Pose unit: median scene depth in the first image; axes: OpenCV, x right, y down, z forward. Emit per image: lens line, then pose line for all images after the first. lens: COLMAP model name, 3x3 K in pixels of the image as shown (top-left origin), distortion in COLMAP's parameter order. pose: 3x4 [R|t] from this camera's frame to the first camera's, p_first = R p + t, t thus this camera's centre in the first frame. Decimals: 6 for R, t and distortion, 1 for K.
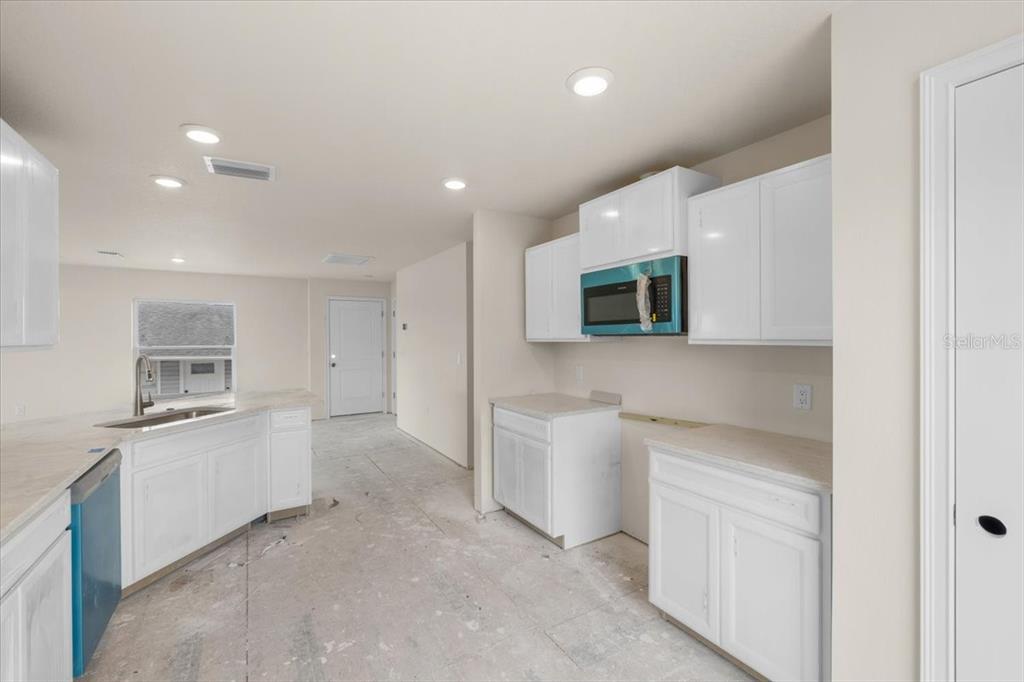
lens RADIAL K [[428.3, 0, 514.3], [0, 428.3, 338.0], [0, 0, 1]] dist [0.000290, 0.000381]
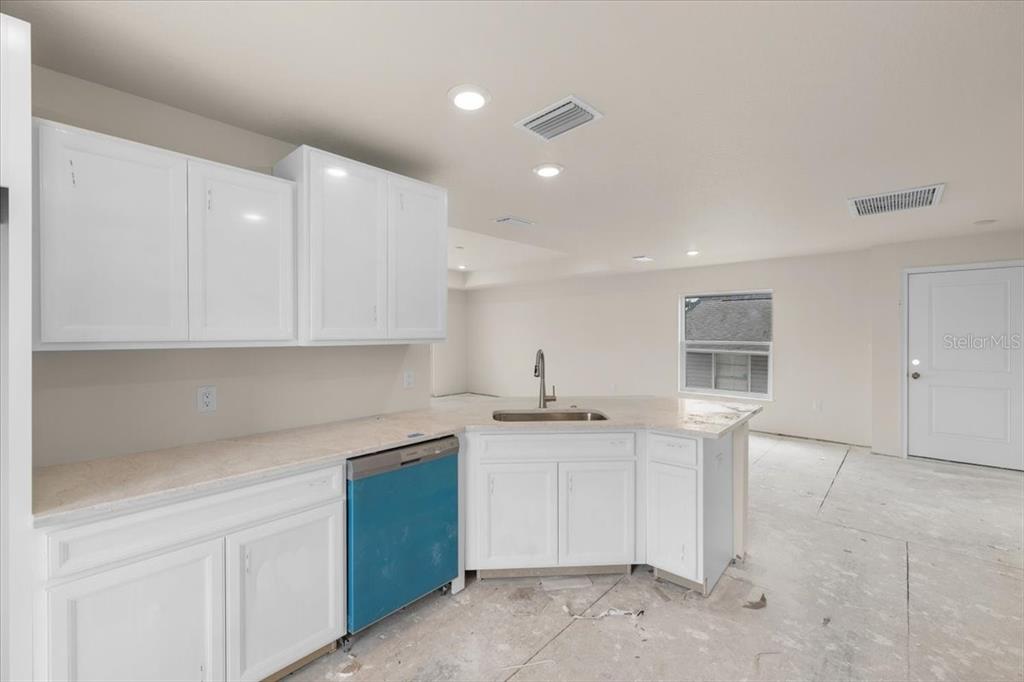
lens RADIAL K [[428.3, 0, 514.3], [0, 428.3, 338.0], [0, 0, 1]] dist [0.000290, 0.000381]
pose [[0.256101, 0.013724, -0.966553, 0.088759], [-0.002365, 0.999905, 0.013571, -0.001757], [0.966647, -0.001190, 0.256110, 0.567121]]
